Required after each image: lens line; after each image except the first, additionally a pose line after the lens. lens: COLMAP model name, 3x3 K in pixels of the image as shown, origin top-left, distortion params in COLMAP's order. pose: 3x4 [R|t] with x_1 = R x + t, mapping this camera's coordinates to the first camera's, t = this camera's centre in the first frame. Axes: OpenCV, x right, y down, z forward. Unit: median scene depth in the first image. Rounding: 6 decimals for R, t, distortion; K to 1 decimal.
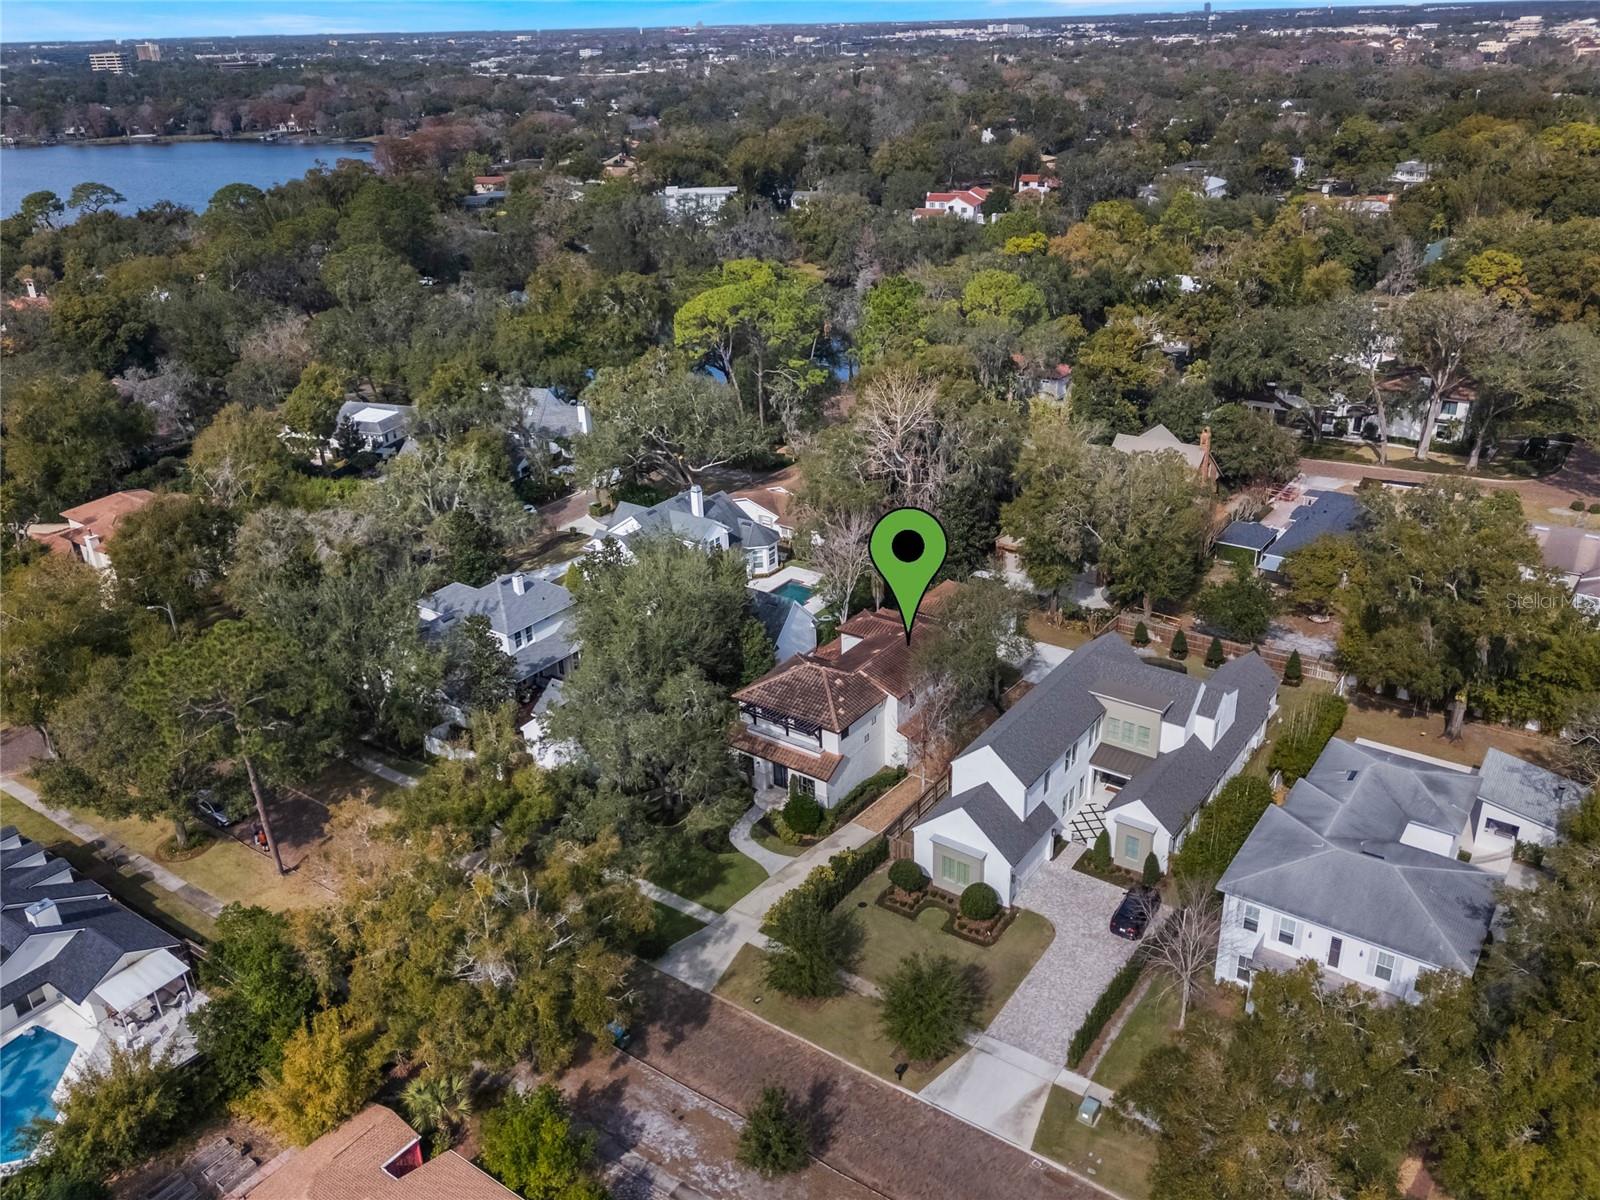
lens RADIAL K [[1212.3, 0, 817.5], [0, 1212.3, 610.9], [0, 0, 1]] dist [0.034615, -0.016614]
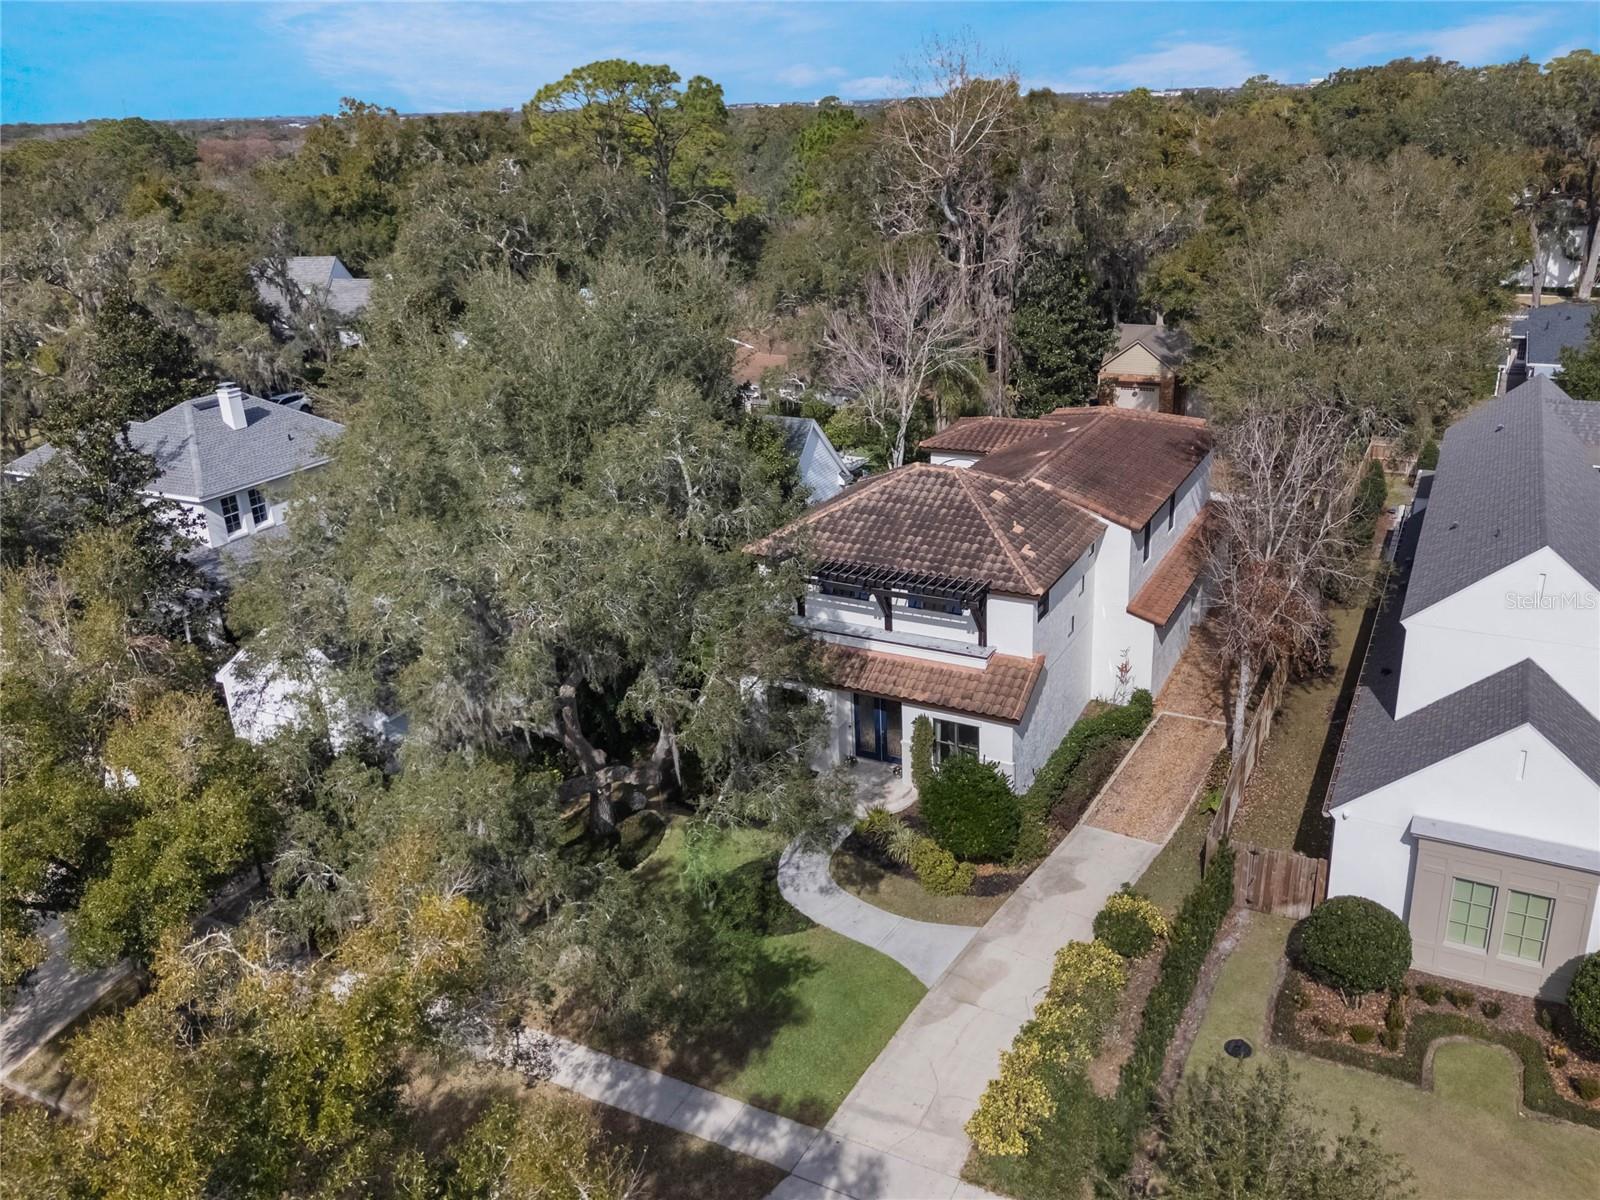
lens RADIAL K [[1212.3, 0, 849.9], [0, 1212.3, 583.2], [0, 0, 1]] dist [0.034615, -0.016614]
pose [[0.987676, -0.054898, 0.146568, -0.099688], [0.066714, 0.994800, -0.076956, 0.120883], [-0.141581, 0.085786, 0.986203, 0.610753]]
